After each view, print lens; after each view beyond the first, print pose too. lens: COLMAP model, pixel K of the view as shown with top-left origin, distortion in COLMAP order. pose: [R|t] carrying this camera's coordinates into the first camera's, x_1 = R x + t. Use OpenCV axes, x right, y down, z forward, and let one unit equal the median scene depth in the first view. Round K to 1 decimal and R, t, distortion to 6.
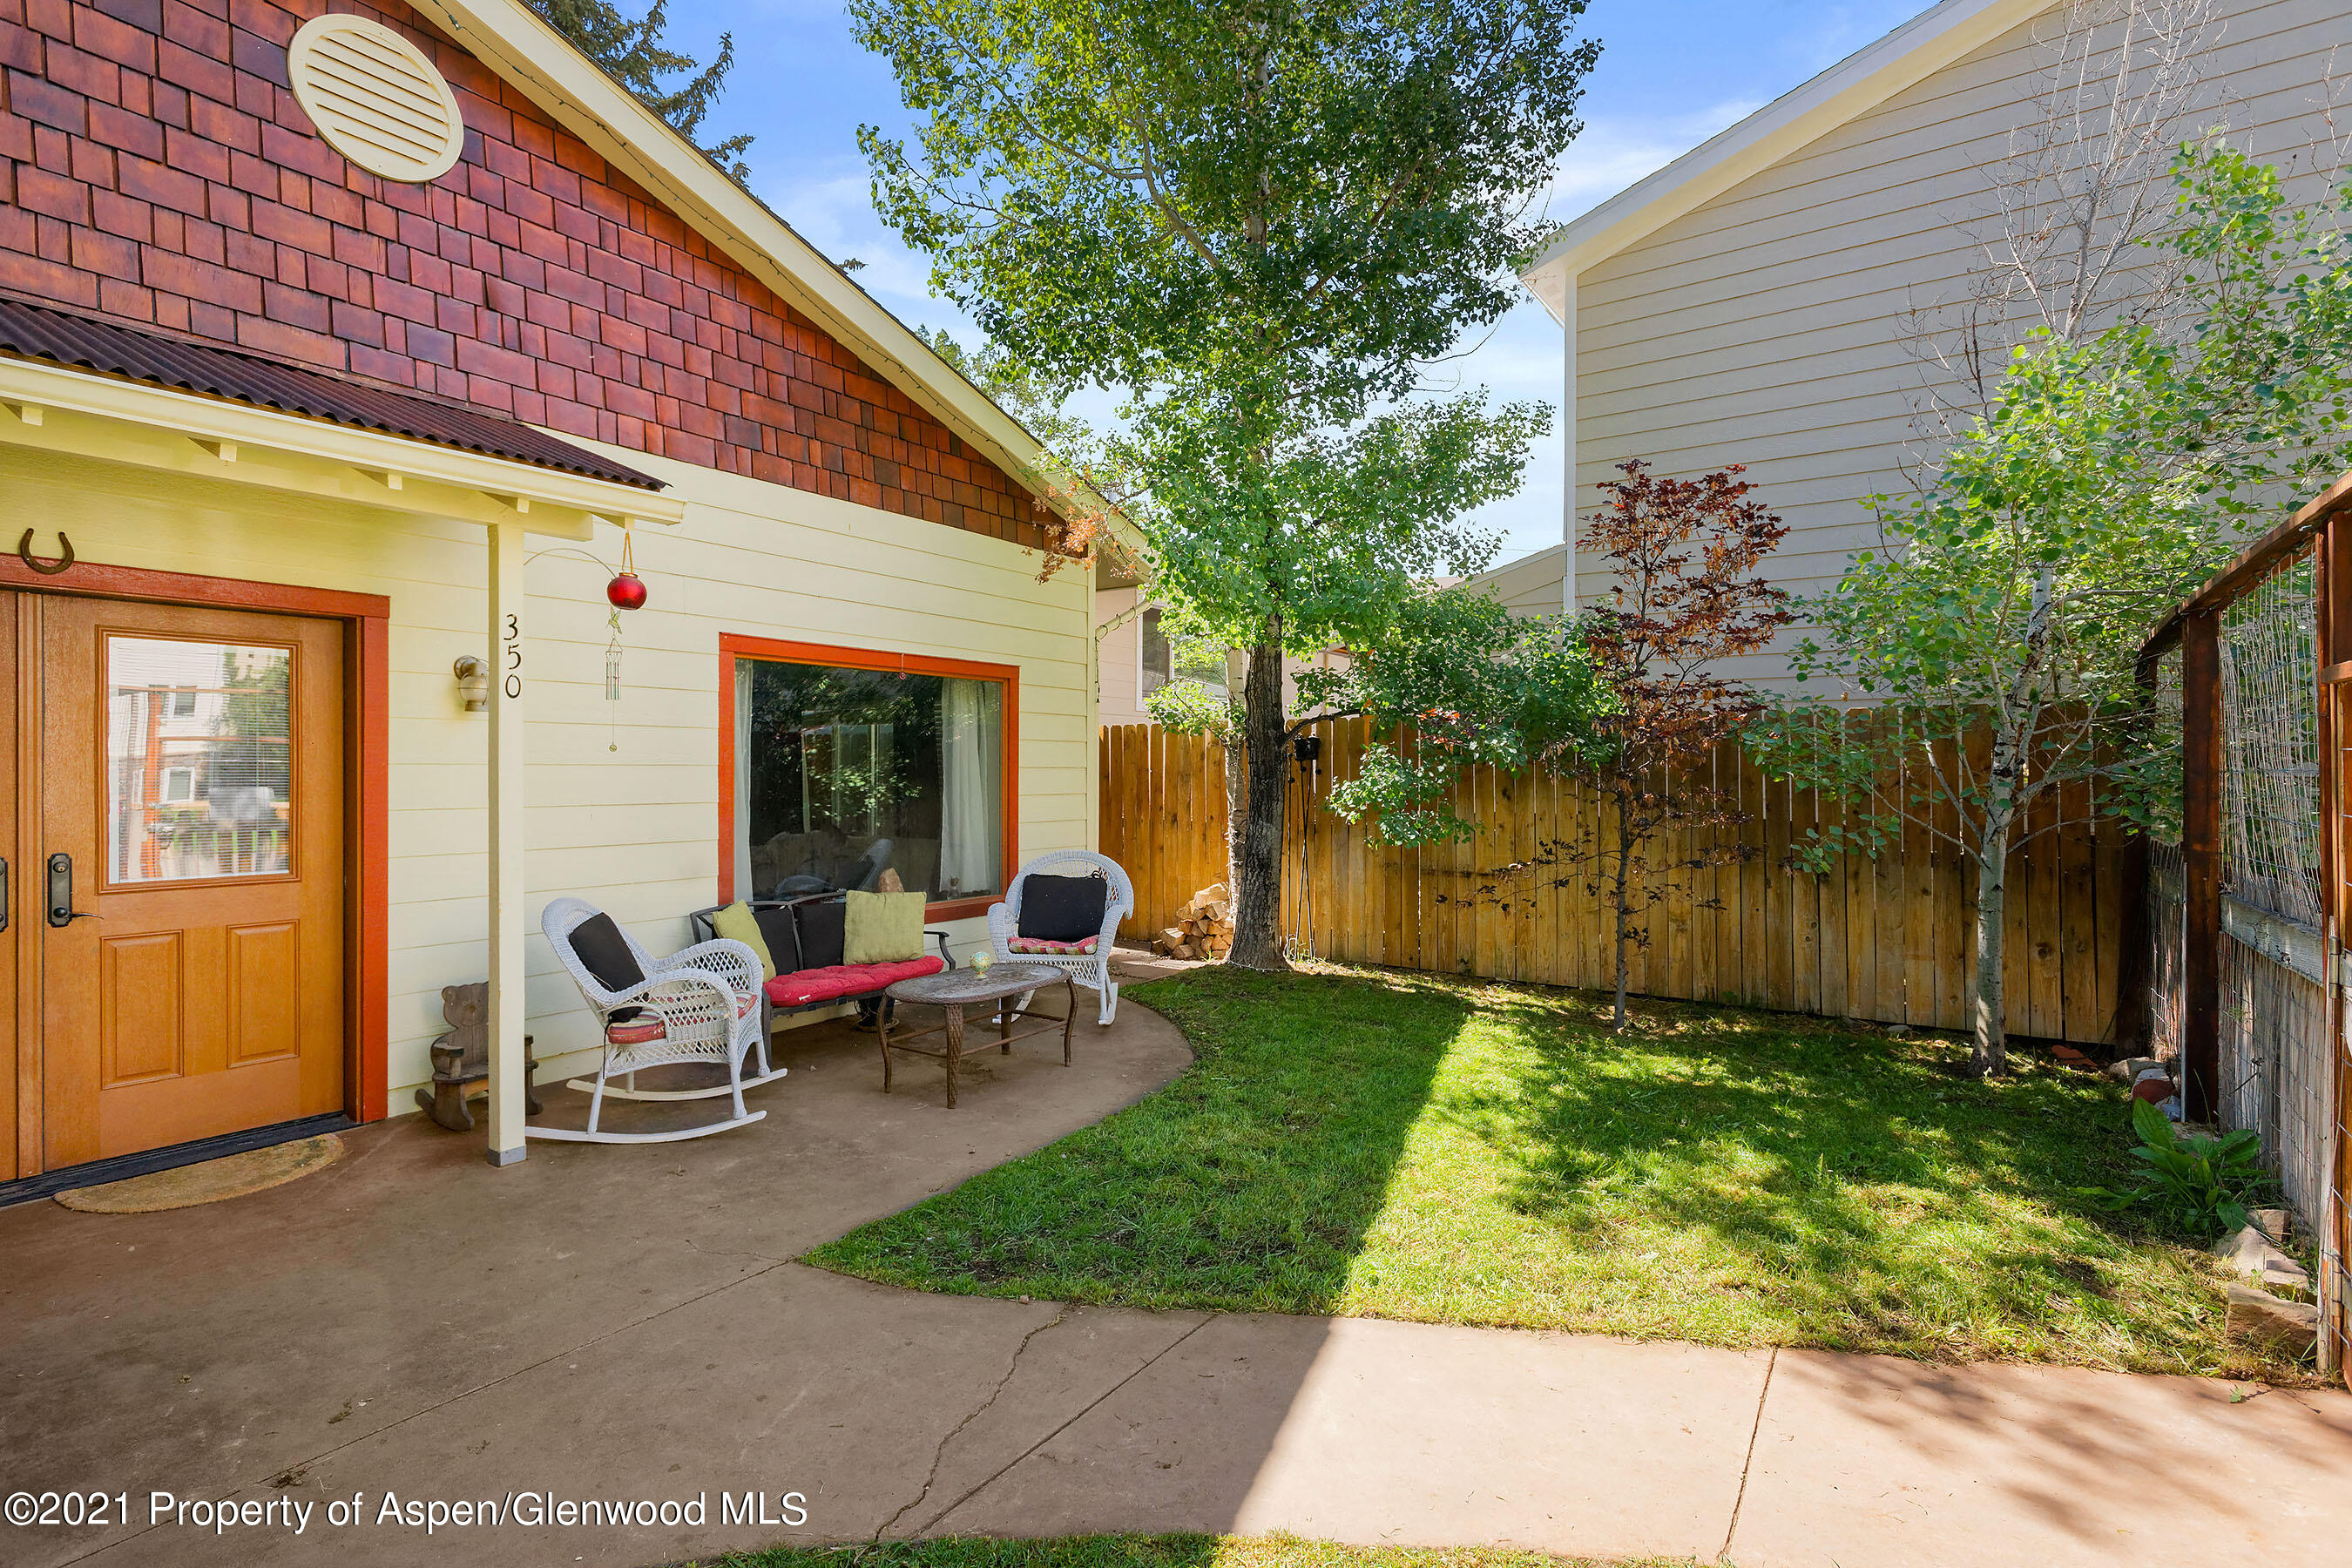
lens RADIAL K [[1130.9, 0, 1170.7], [0, 1130.9, 773.5], [0, 0, 1]] dist [0.002348, -0.000632]
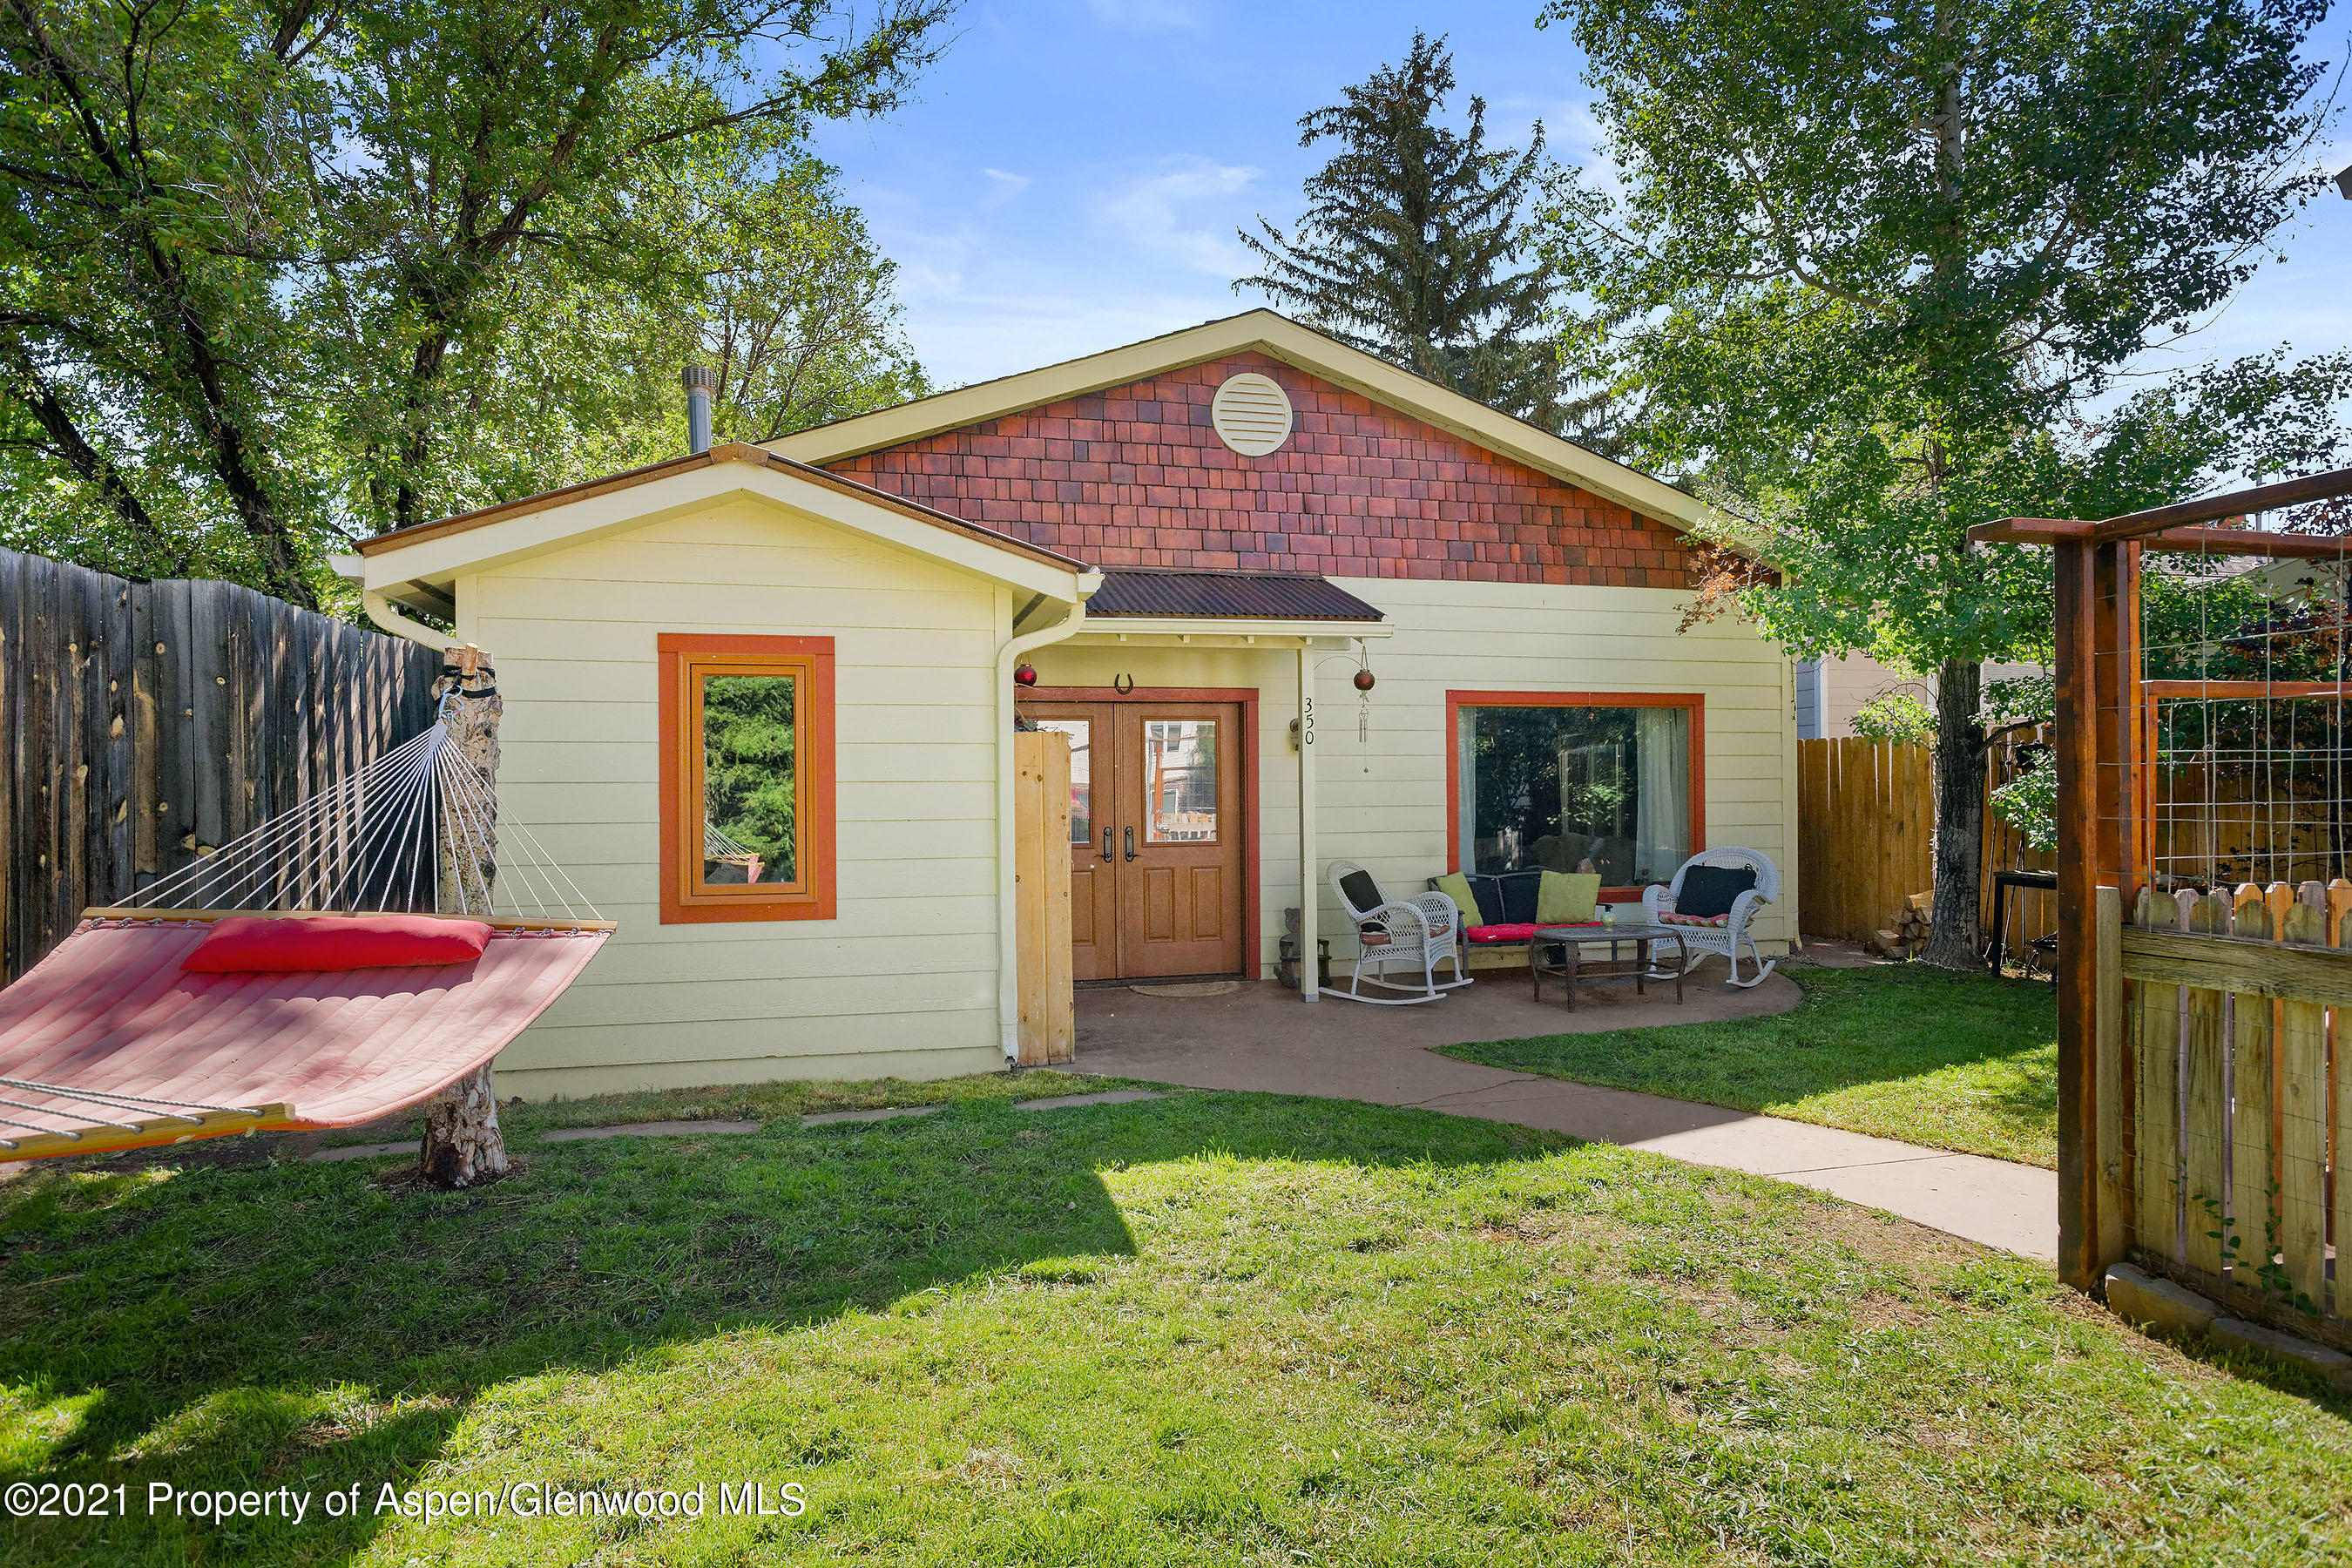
lens RADIAL K [[1294.4, 0, 1174.6], [0, 1294.4, 790.8], [0, 0, 1]] dist [0.000117, 0.000105]
pose [[0.753514, -0.009920, -0.657357, 0.450558], [0.008704, 0.999949, -0.005112, 0.012520], [0.657374, -0.001870, 0.753562, -0.513117]]
